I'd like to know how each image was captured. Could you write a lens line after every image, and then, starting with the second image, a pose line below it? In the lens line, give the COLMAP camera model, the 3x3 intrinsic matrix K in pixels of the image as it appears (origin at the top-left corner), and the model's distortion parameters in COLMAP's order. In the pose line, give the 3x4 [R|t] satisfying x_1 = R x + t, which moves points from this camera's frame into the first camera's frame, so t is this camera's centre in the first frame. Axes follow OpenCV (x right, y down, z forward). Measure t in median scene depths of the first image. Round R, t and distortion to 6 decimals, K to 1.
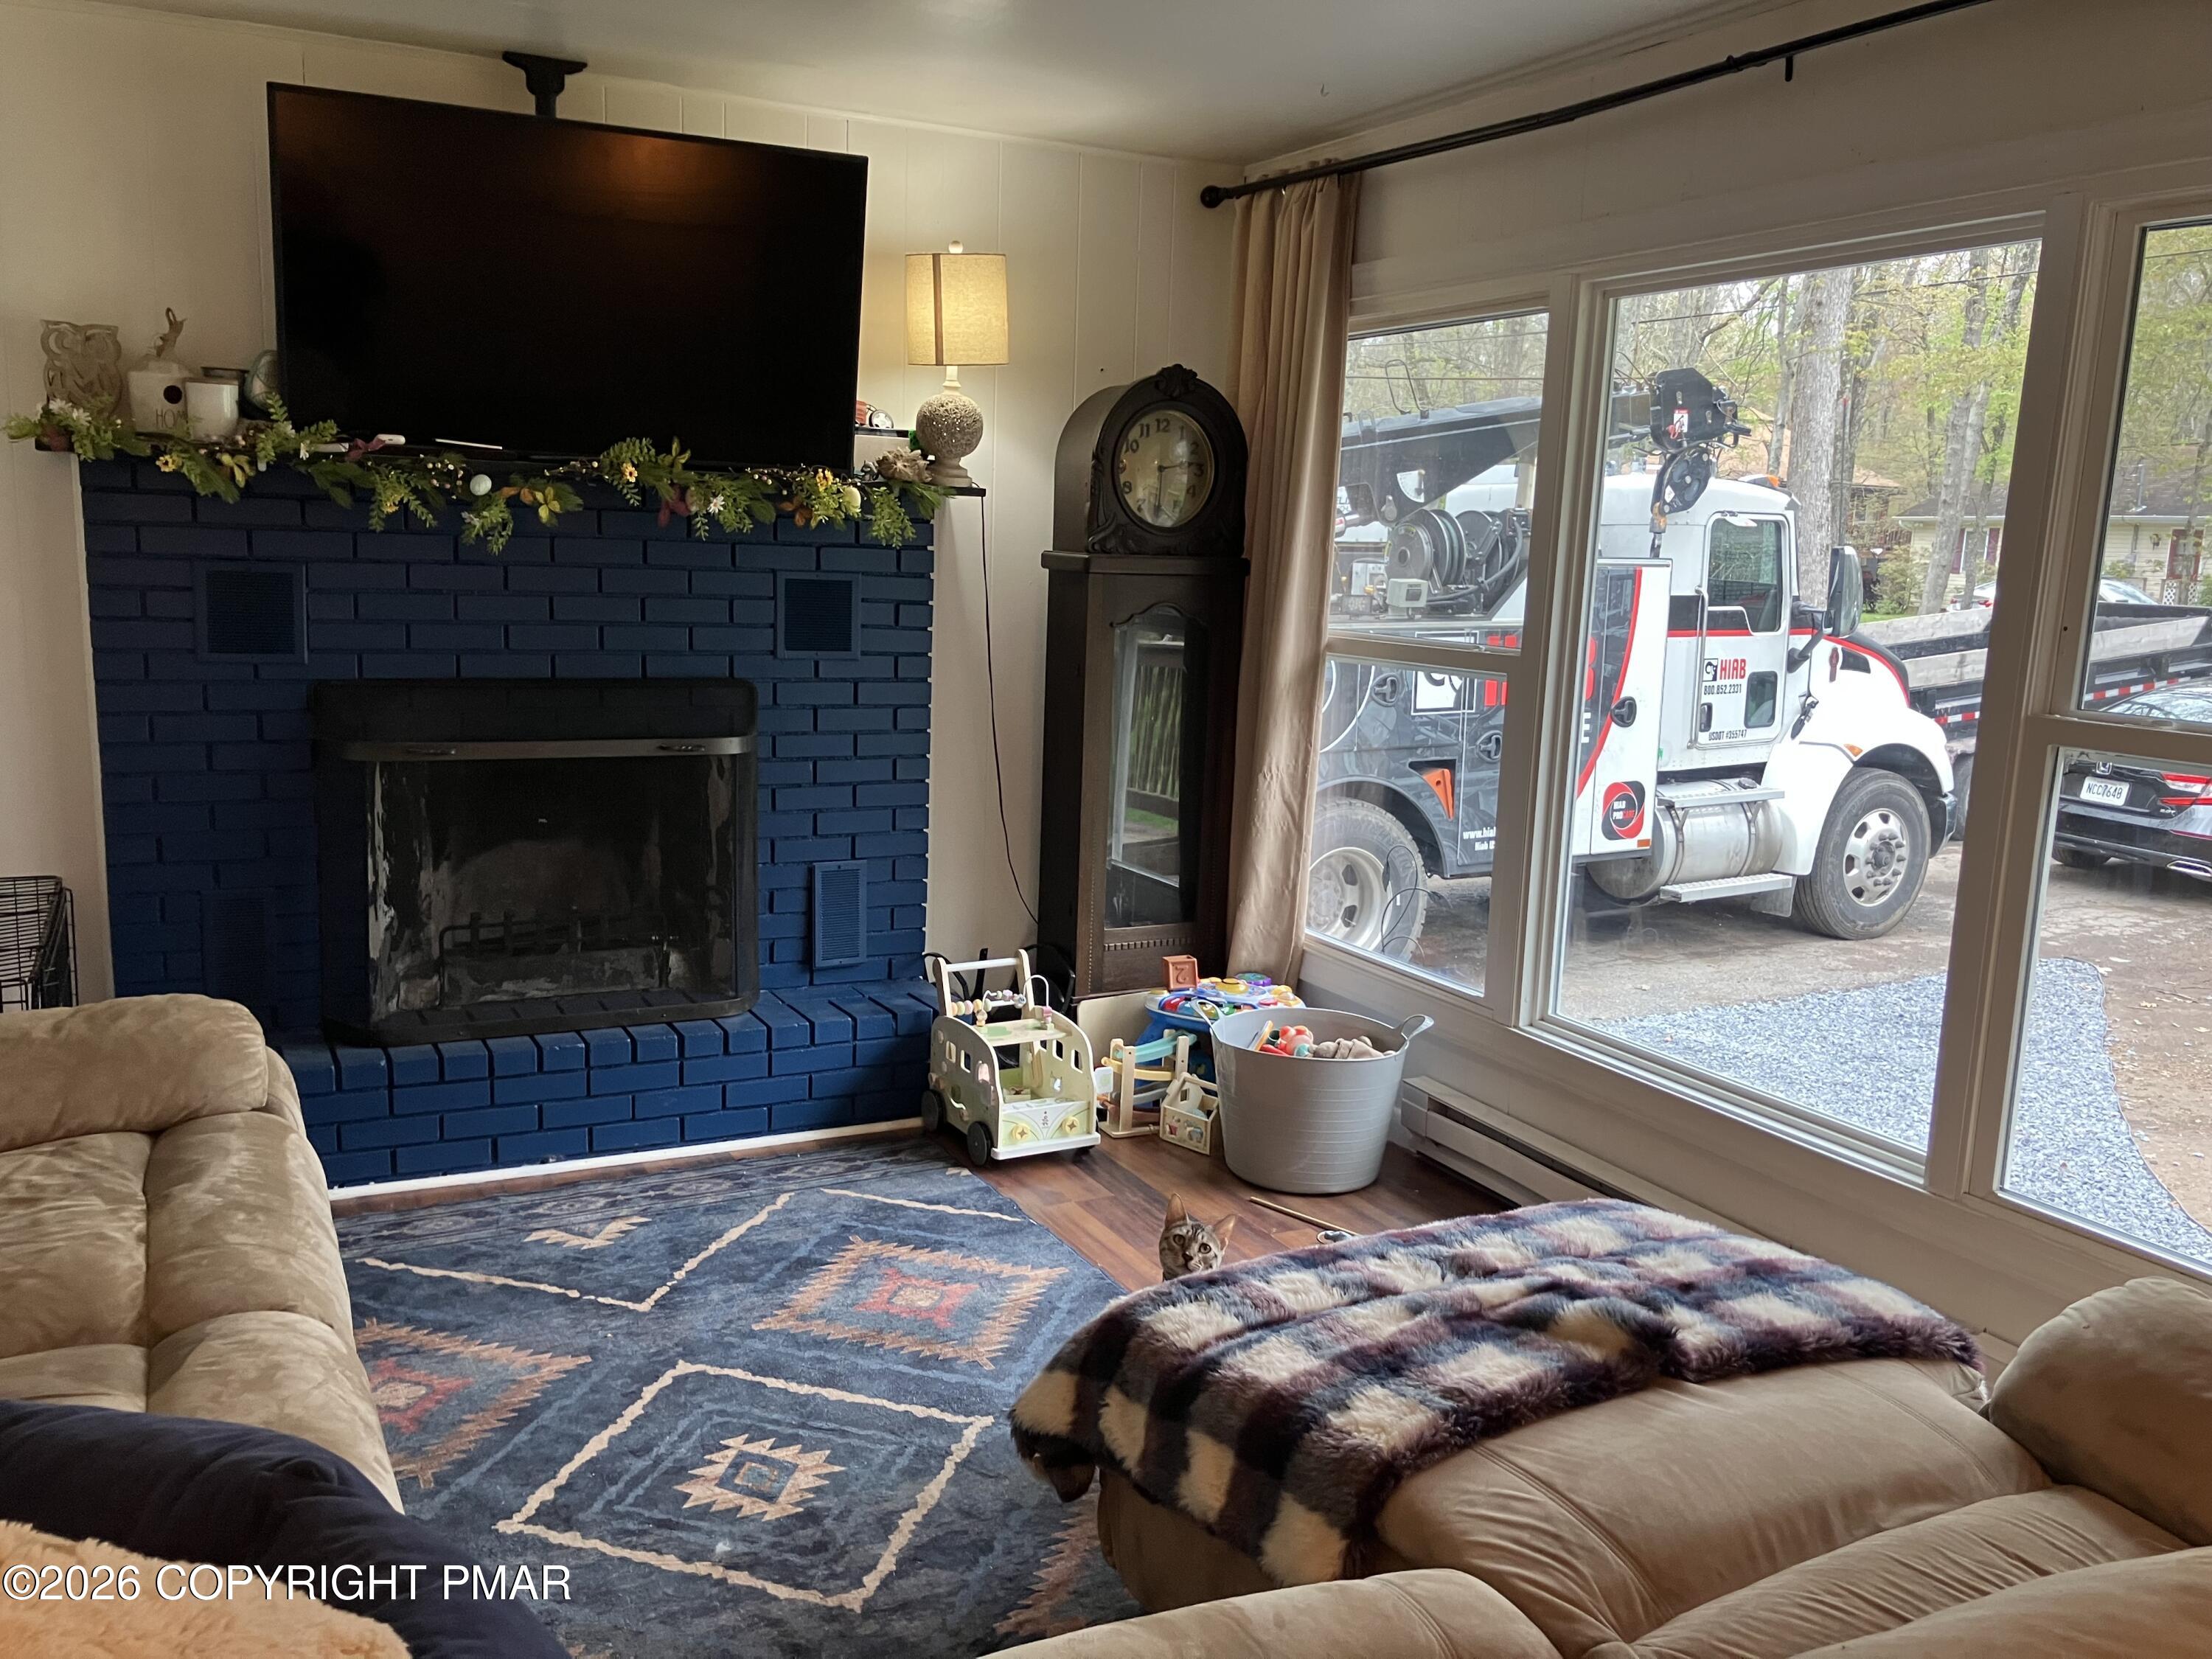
lens RADIAL K [[1784.3, 0, 1074.7], [0, 1784.3, 829.0], [0, 0, 1]] dist [0.000422, 0.015835]
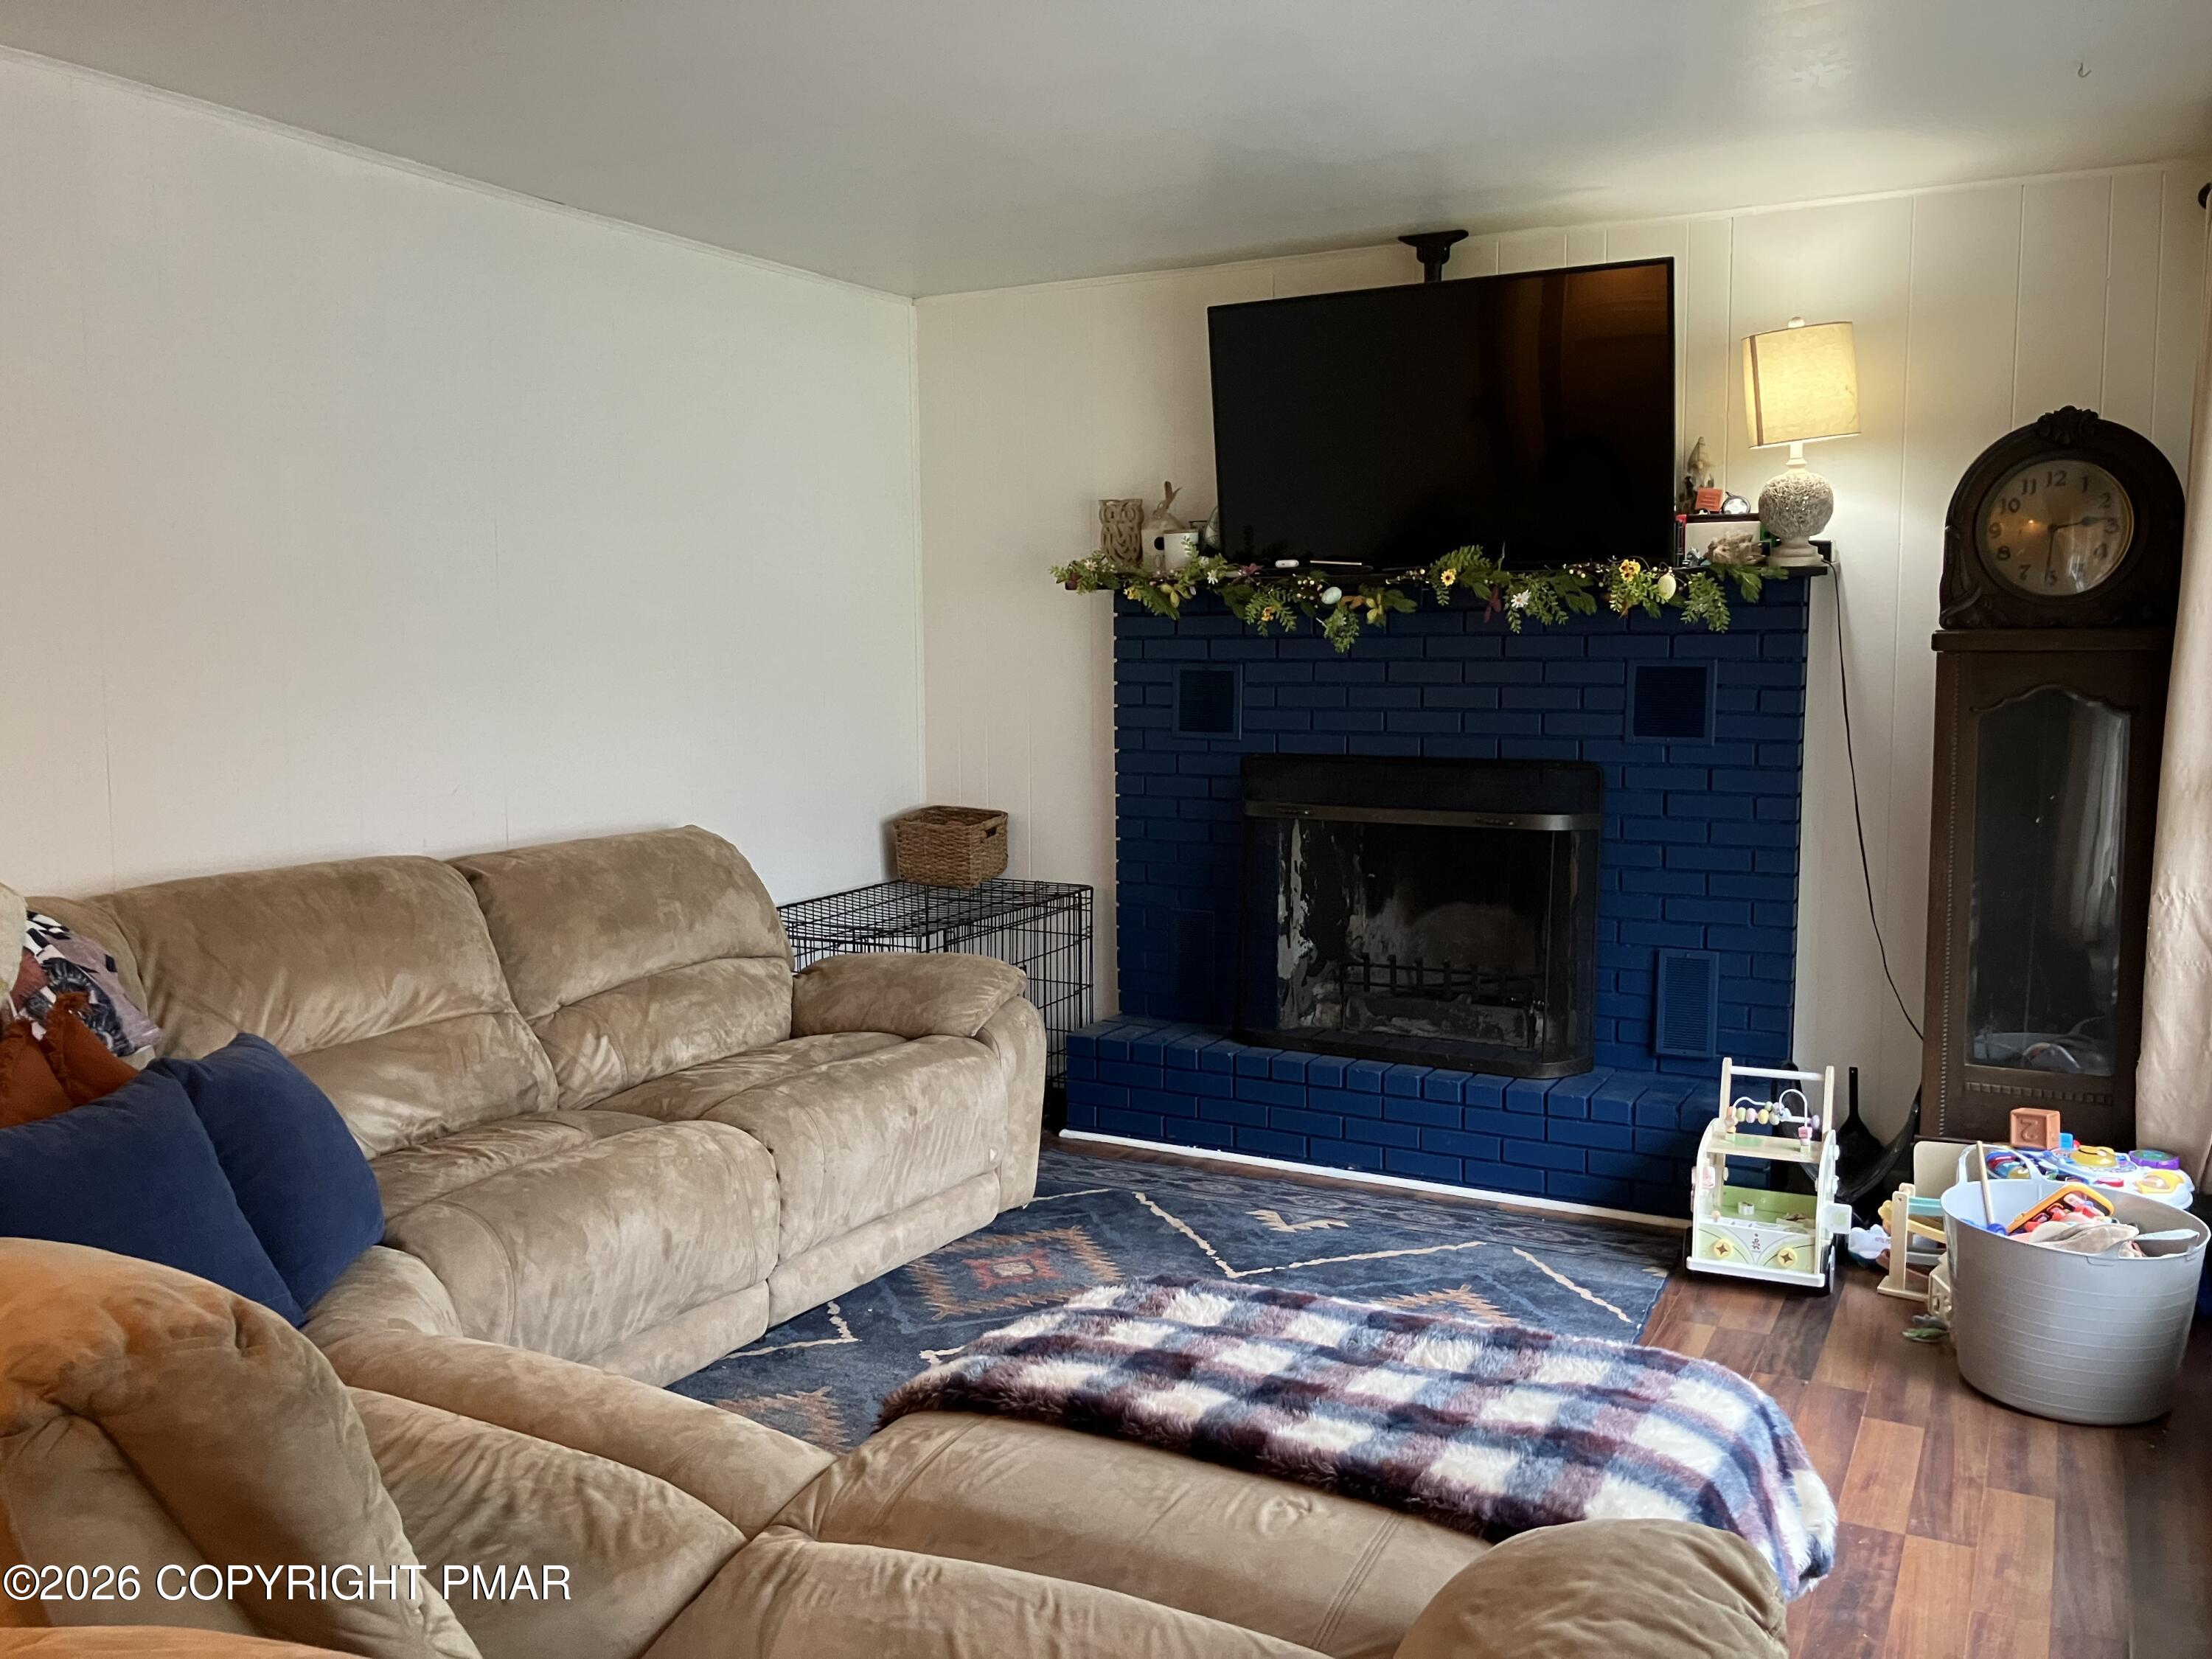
lens RADIAL K [[1819.6, 0, 1106.0], [0, 1819.6, 786.1], [0, 0, 1]] dist [0.058084, -0.171685]
pose [[0.564920, 0.031165, -0.824557, 0.571423], [-0.104618, 0.993927, -0.034109, -0.003956], [0.818487, 0.105532, 0.564750, 0.170744]]
